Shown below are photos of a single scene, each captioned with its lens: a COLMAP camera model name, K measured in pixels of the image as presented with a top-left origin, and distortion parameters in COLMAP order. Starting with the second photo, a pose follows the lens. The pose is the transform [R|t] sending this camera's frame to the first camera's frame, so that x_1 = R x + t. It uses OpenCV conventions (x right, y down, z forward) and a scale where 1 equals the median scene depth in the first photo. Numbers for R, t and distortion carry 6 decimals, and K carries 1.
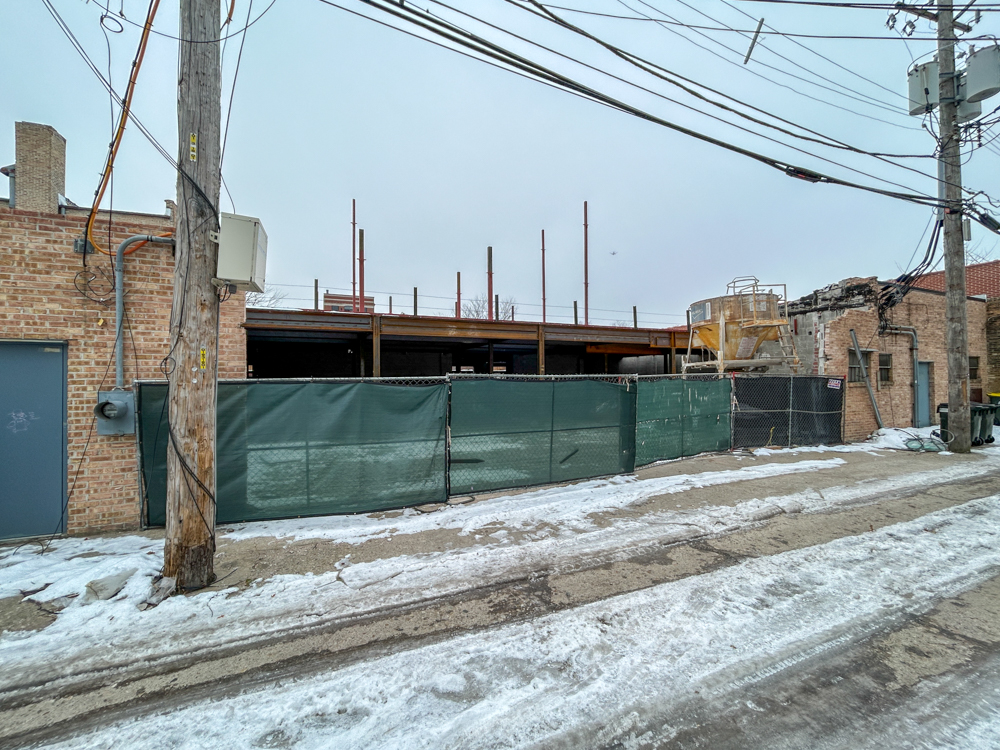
lens RADIAL K [[404.6, 0, 499.4], [0, 404.6, 376.9], [0, 0, 1]] dist [-0.000721, -0.000104]
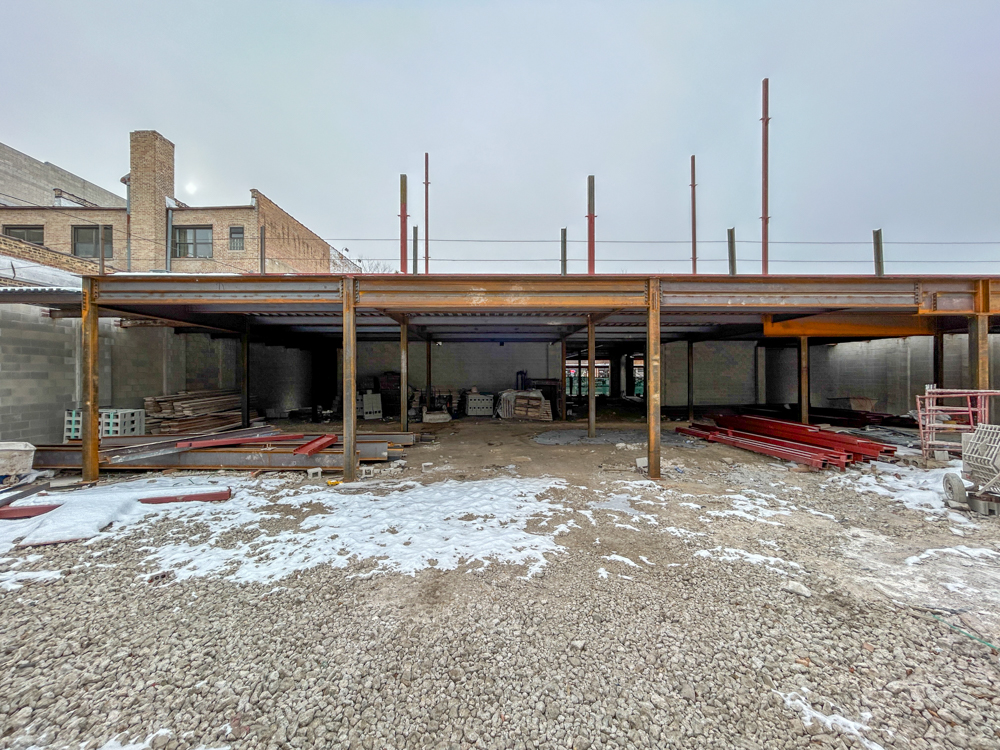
lens RADIAL K [[404.6, 0, 500.2], [0, 404.6, 376.2], [0, 0, 1]] dist [-0.000721, -0.000104]
pose [[0.924118, 0.005402, -0.382069, 0.105865], [-0.001166, 0.999935, 0.011318, -0.006648], [0.382105, -0.010014, 0.924065, 0.386442]]
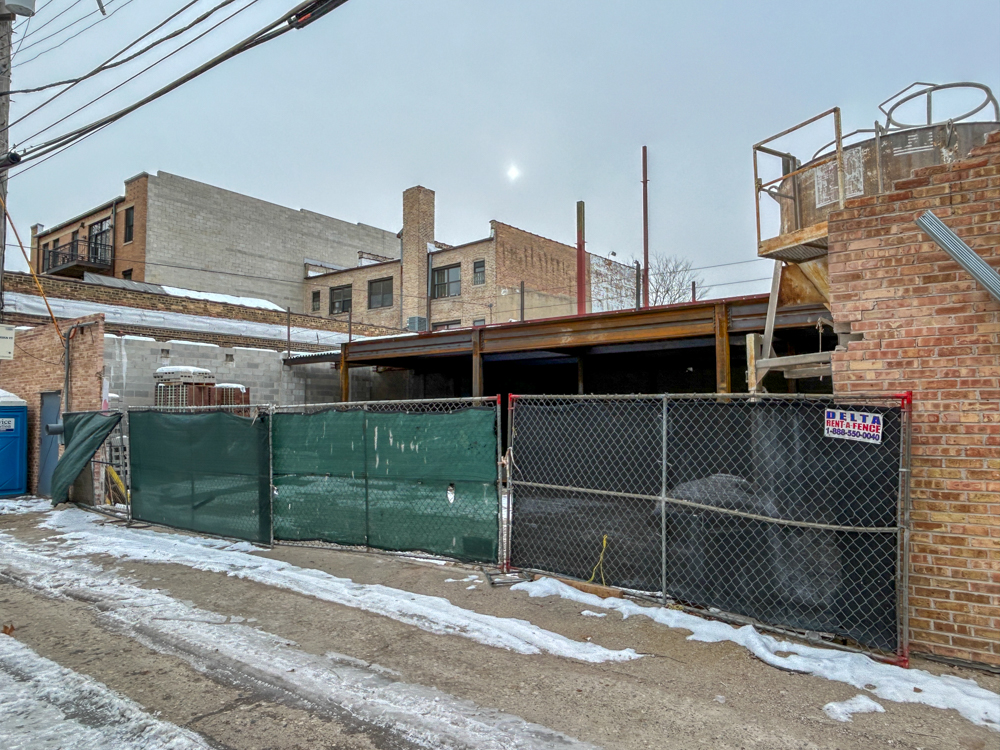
lens RADIAL K [[676.4, 0, 500.2], [0, 676.4, 373.0], [0, 0, 1]] dist [0.032850, 0.000278]
pose [[0.484256, -0.052984, -0.873321, 0.620044], [0.006226, 0.998348, -0.057117, 0.003789], [0.874904, 0.022222, 0.483786, 0.311026]]
